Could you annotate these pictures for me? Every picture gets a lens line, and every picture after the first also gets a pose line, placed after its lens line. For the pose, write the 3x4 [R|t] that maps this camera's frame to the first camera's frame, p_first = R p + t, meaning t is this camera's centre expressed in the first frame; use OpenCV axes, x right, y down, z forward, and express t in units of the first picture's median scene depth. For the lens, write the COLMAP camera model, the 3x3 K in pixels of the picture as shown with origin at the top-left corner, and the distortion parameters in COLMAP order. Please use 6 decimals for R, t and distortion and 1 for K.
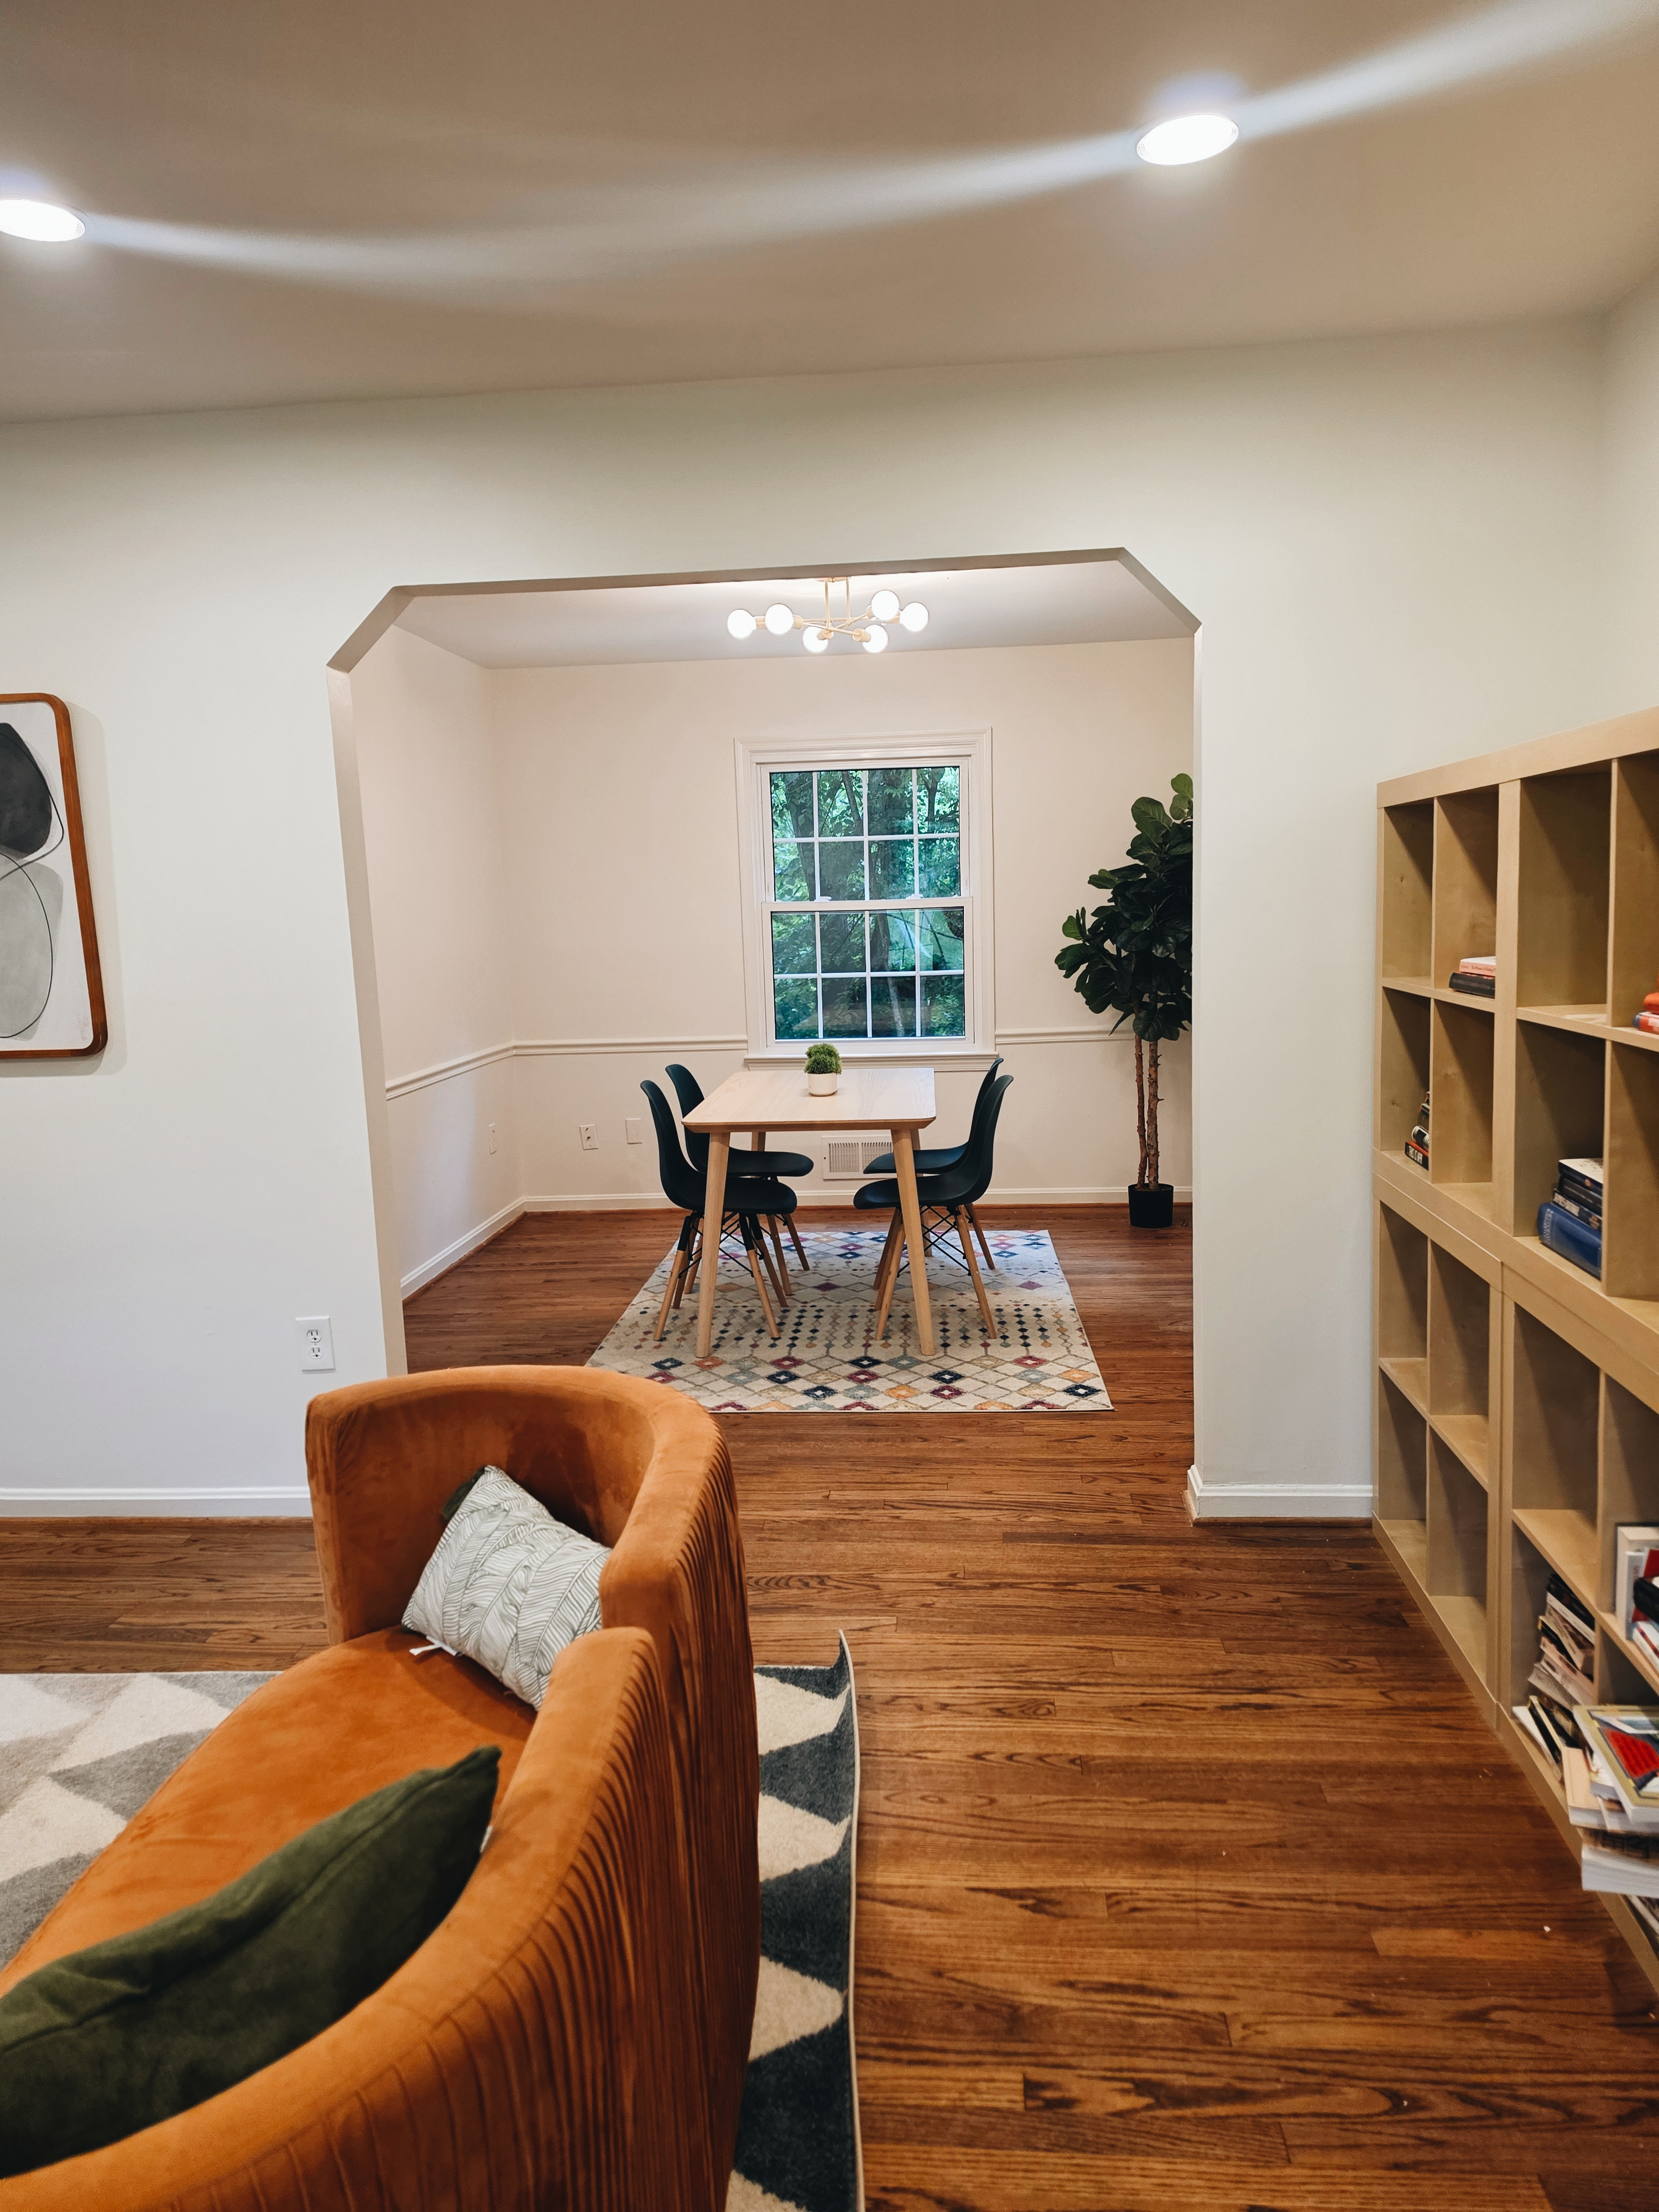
lens RADIAL K [[1498.0, 0, 826.2], [0, 1498.0, 1130.9], [0, 0, 1]] dist [0.087865, -0.140021]
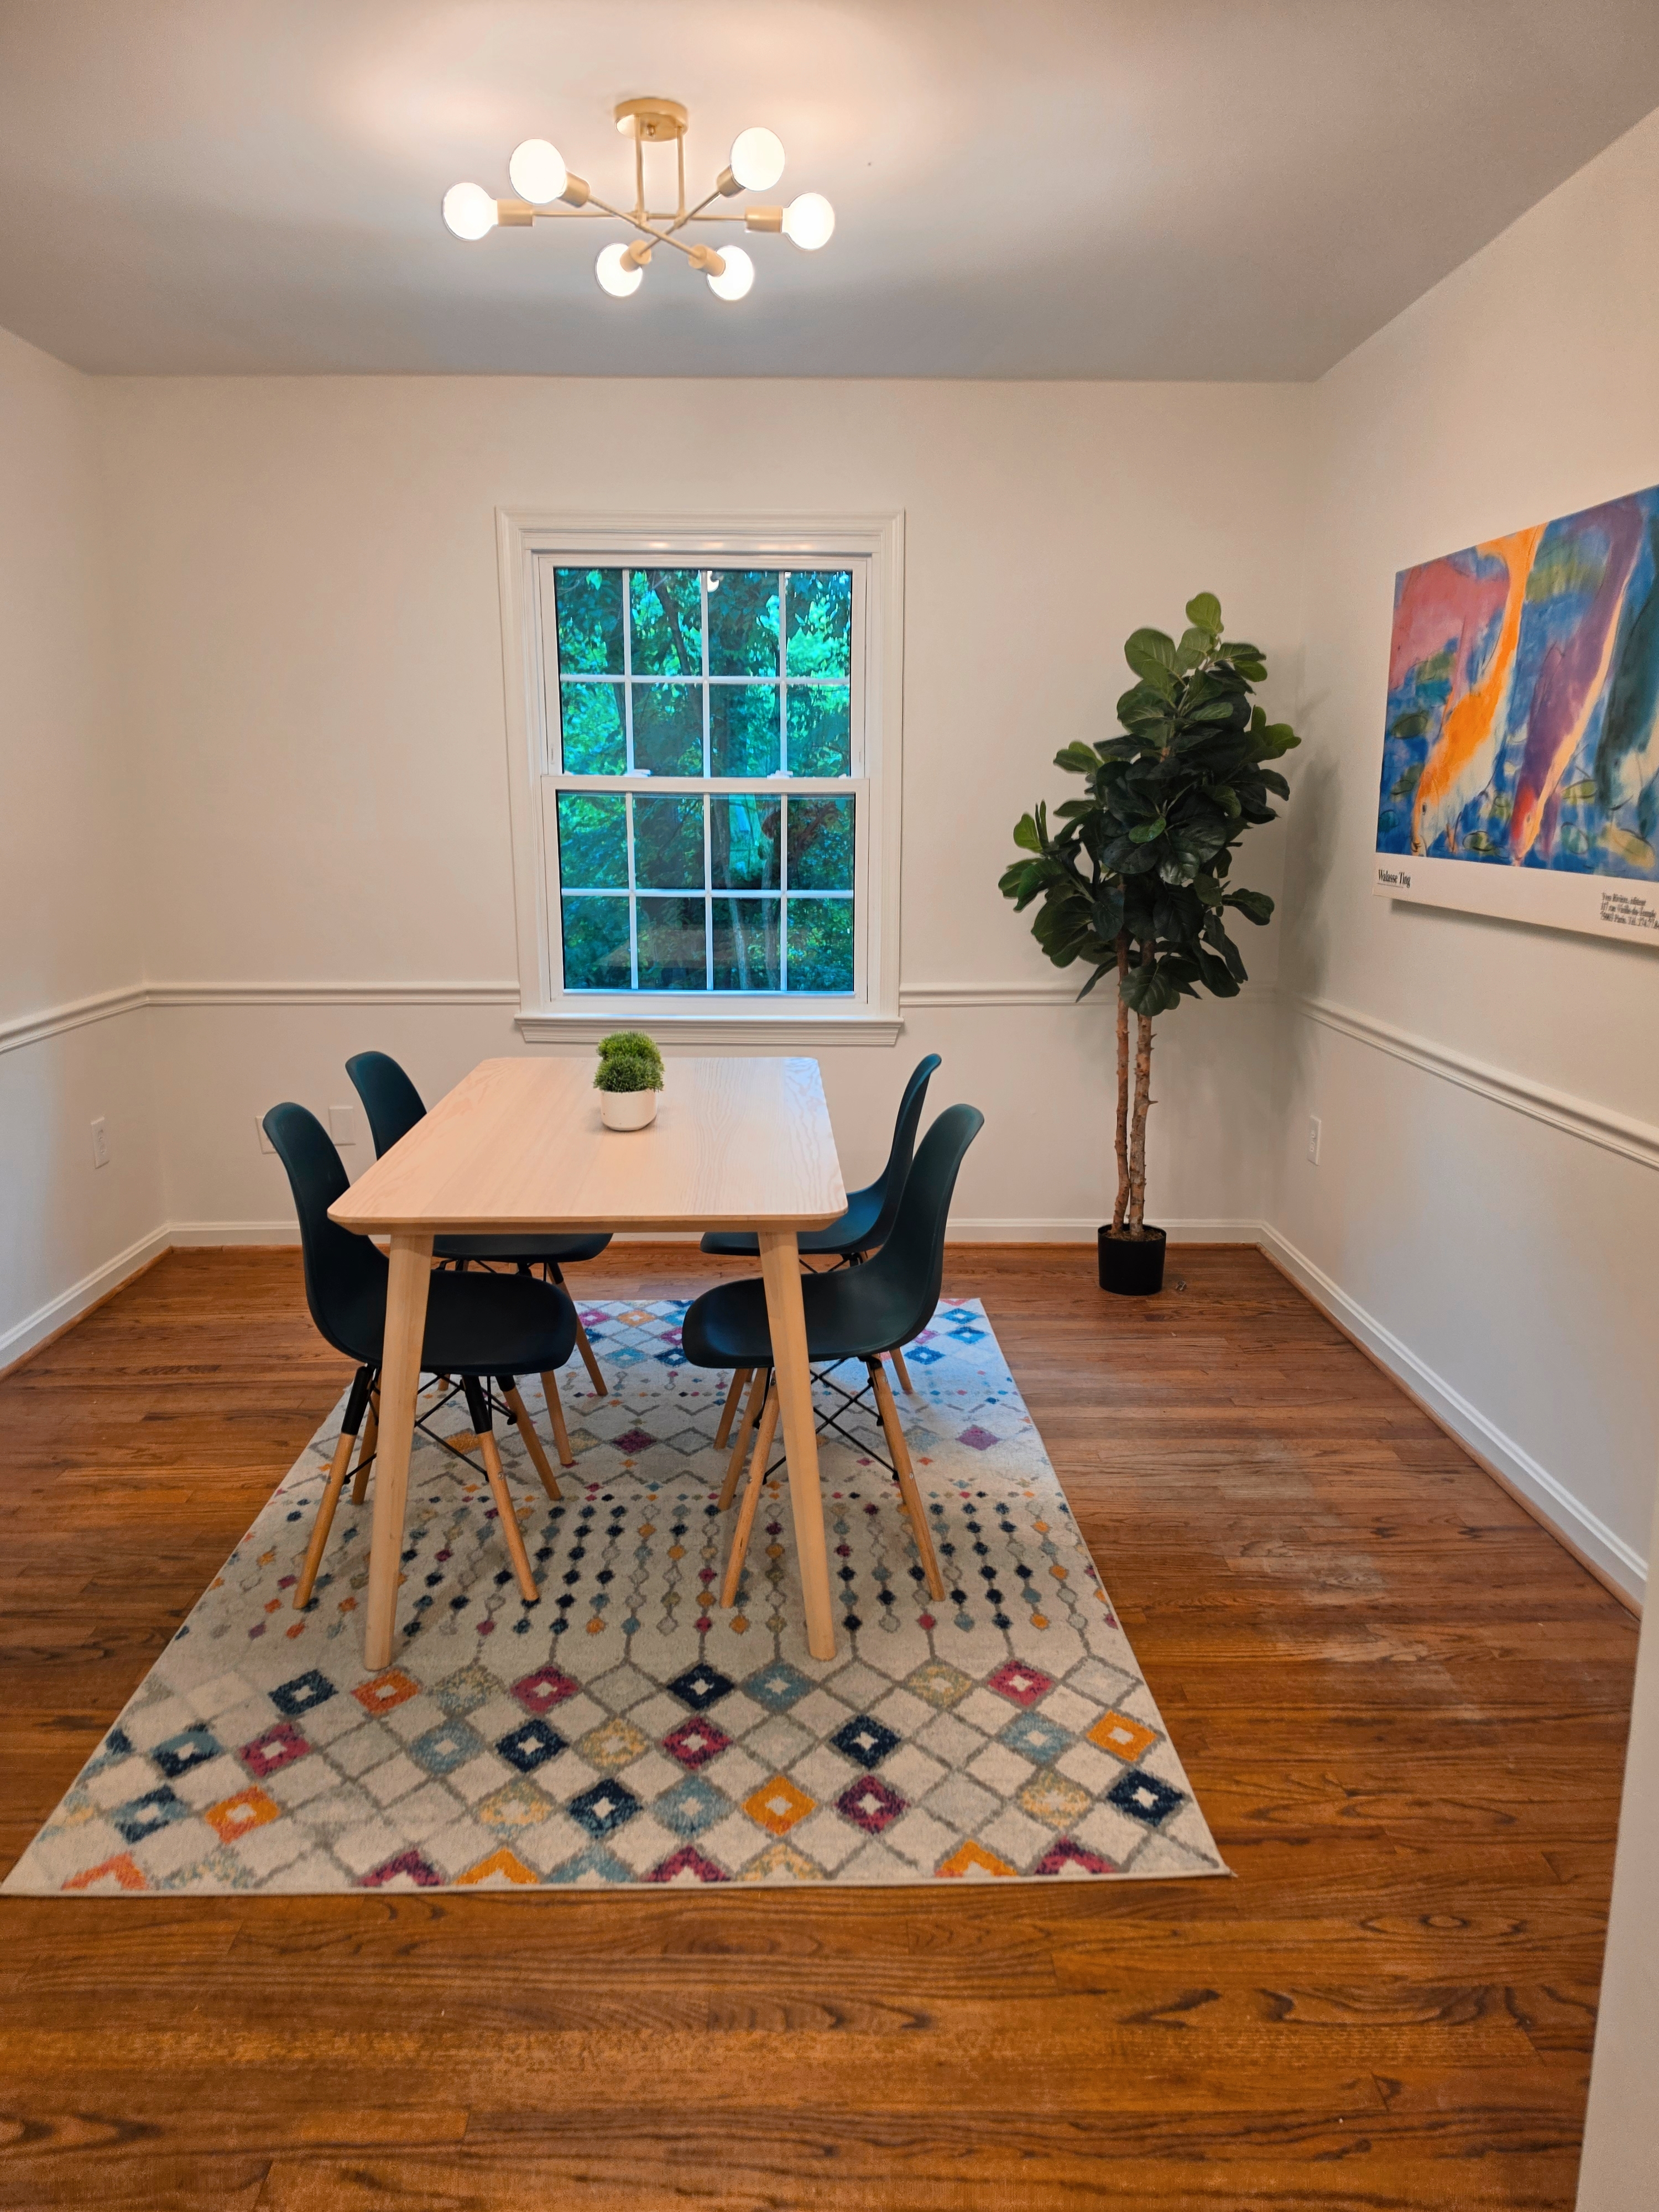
lens RADIAL K [[1498.0, 0, 826.2], [0, 1498.0, 1130.9], [0, 0, 1]] dist [0.087865, -0.140021]
pose [[0.993520, 0.008977, 0.113306, 0.008030], [-0.016733, 0.997566, 0.067690, -0.065052], [-0.112422, -0.069148, 0.991252, 0.471230]]
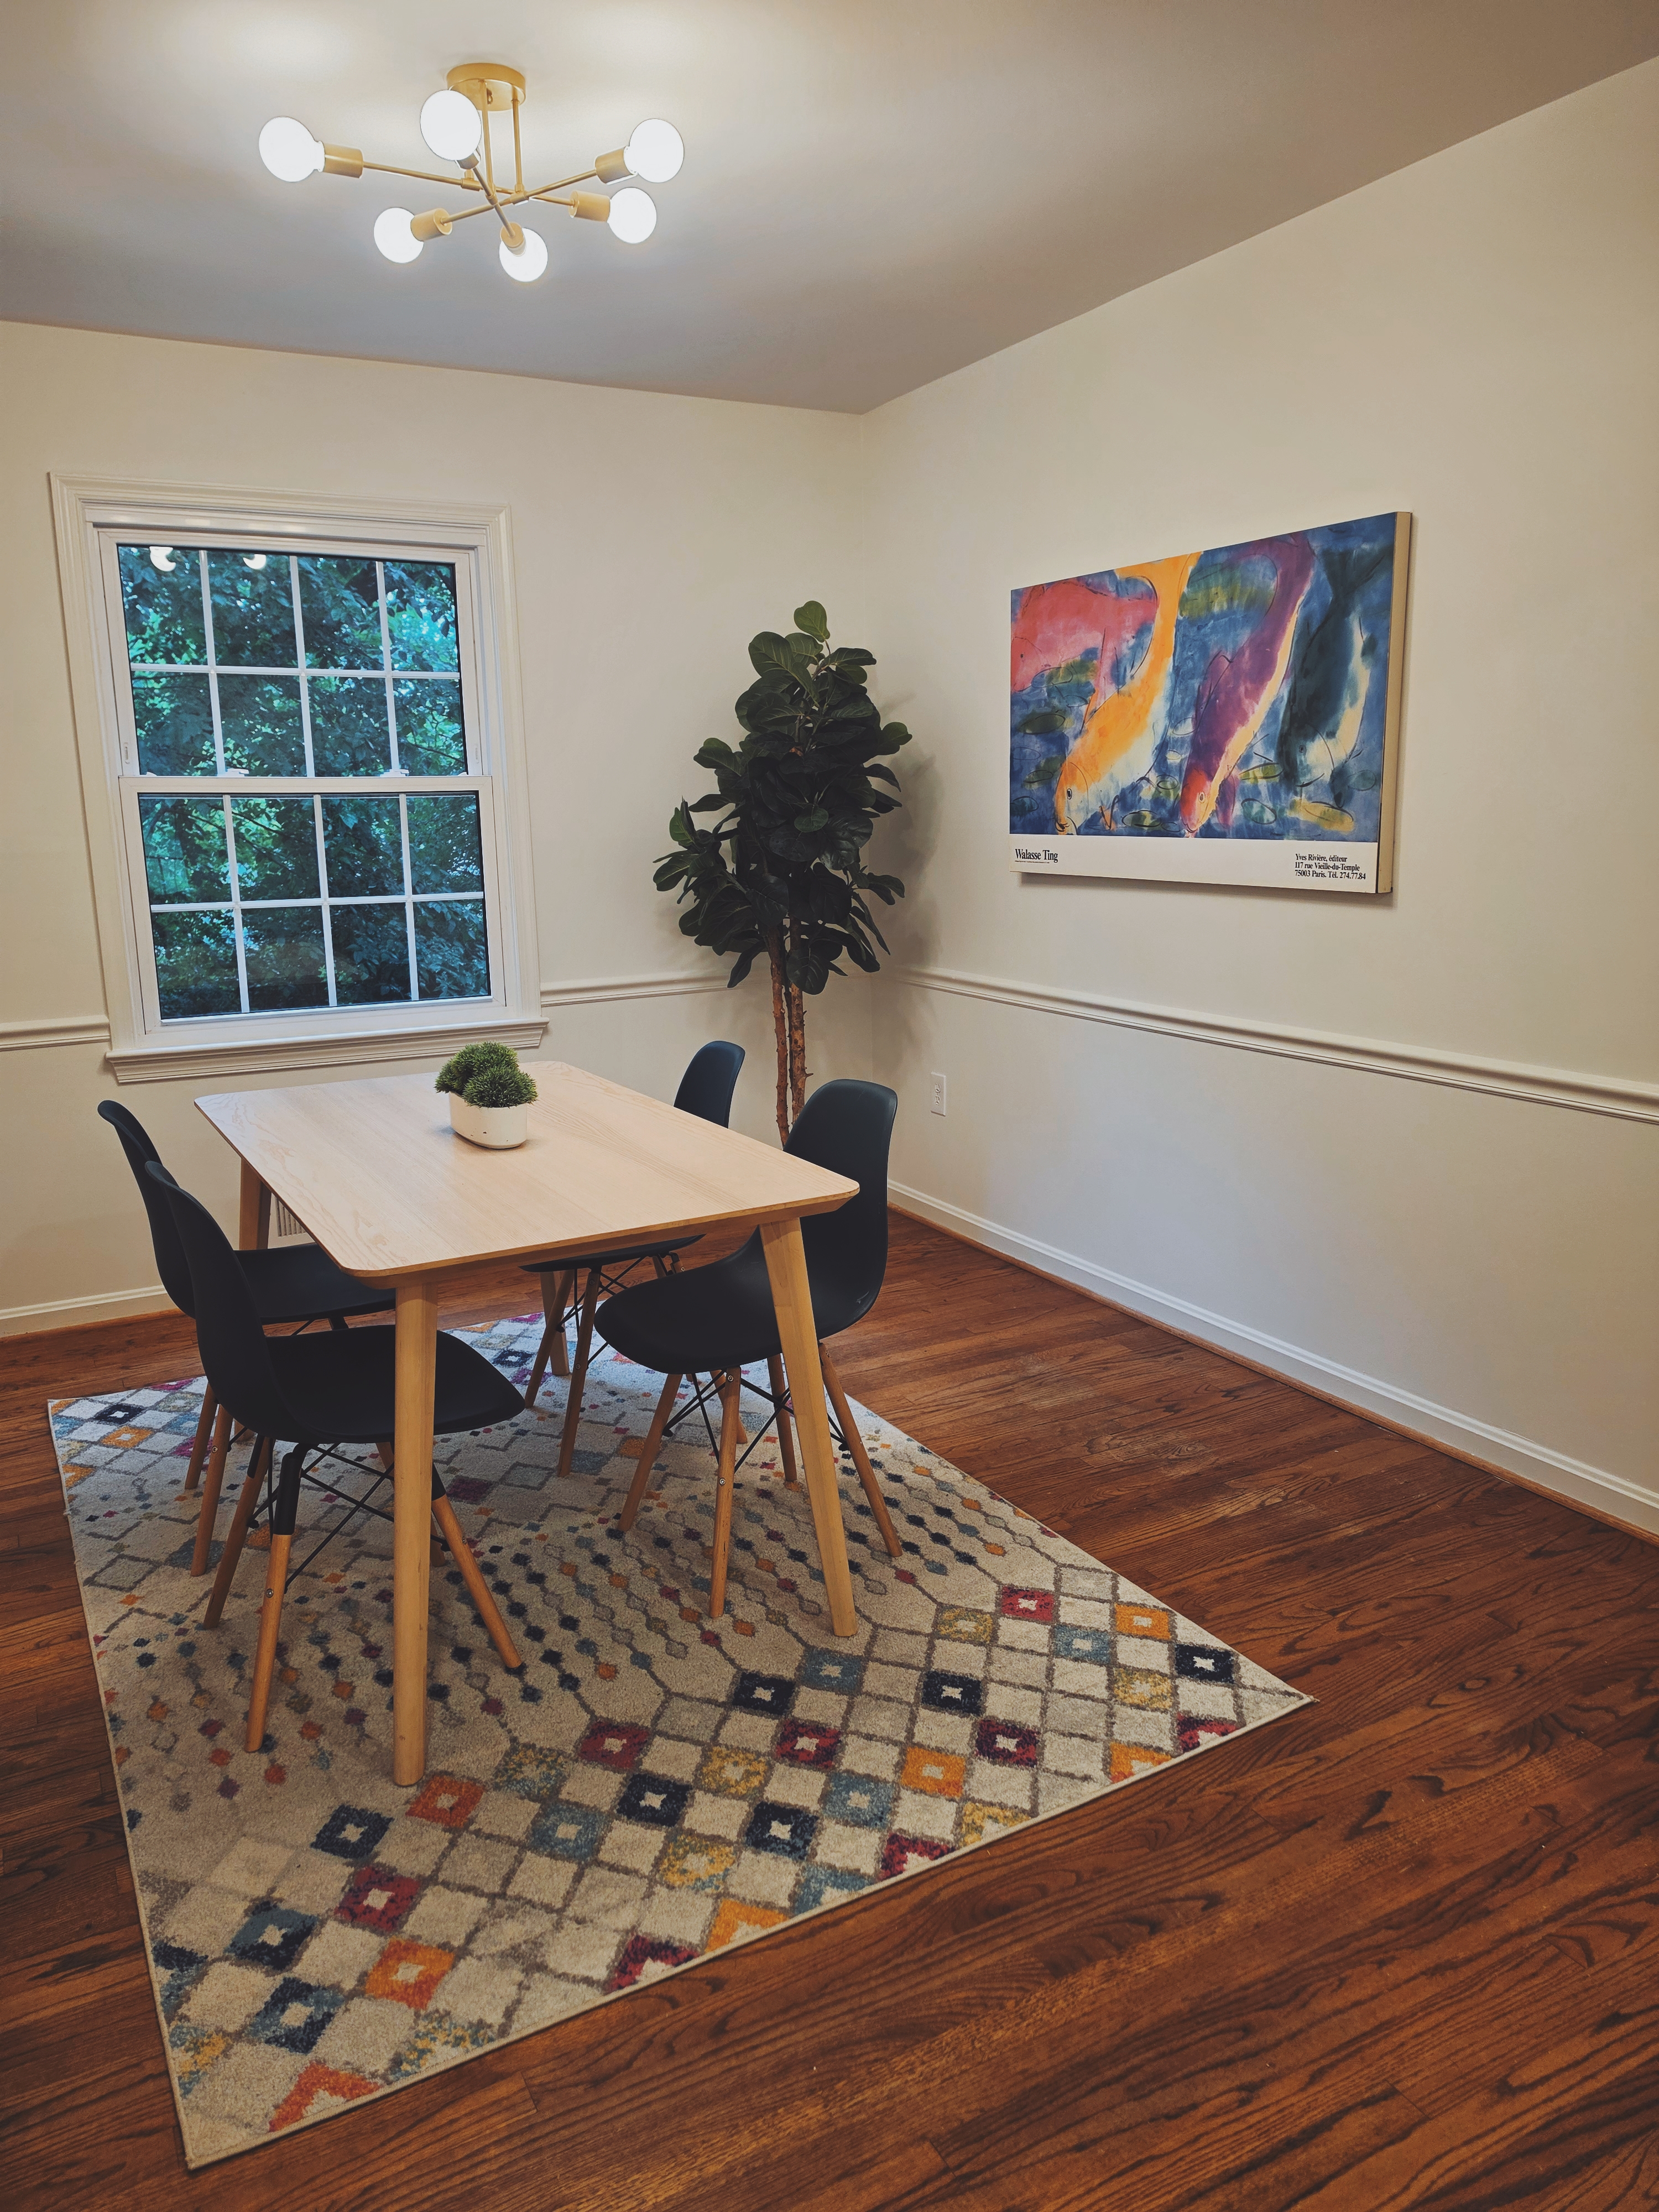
lens RADIAL K [[1483.3, 0, 802.4], [0, 1483.3, 1101.5], [0, 0, 1]] dist [0.084254, -0.131636]
pose [[0.834530, -0.098718, 0.542046, -0.200617], [0.077243, 0.995064, 0.062299, -0.066982], [-0.545521, -0.010121, 0.838036, 0.545130]]
